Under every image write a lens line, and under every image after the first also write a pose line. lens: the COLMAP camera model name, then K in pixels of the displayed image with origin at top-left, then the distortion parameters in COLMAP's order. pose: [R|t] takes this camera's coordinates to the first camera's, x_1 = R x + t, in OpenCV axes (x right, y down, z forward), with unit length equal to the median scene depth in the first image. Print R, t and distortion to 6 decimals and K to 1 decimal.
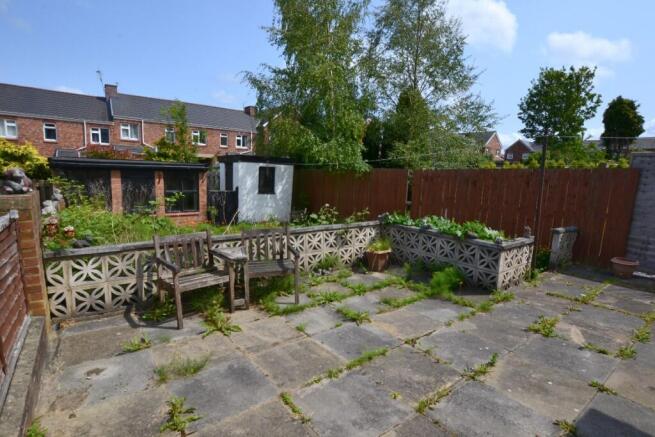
lens RADIAL K [[329.5, 0, 327.1], [0, 329.5, 220.0], [0, 0, 1]] dist [-0.022558, -0.000216]
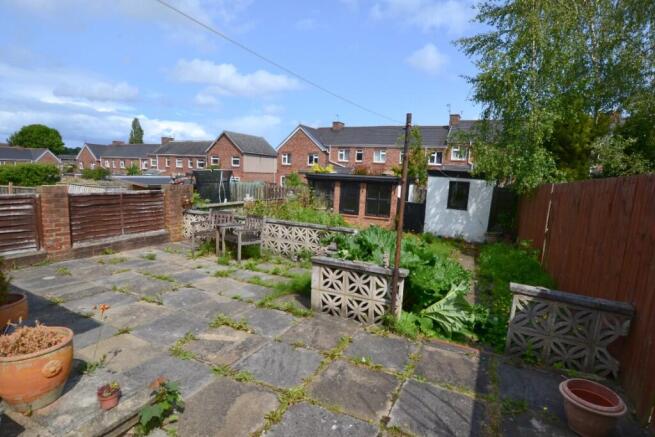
lens RADIAL K [[329.5, 0, 328.3], [0, 329.5, 219.0], [0, 0, 1]] dist [-0.022558, -0.000216]
pose [[0.453205, 0.105252, -0.885170, 0.536821], [-0.160815, 0.986366, 0.034948, -0.025882], [0.876780, 0.126510, 0.463952, 0.240083]]
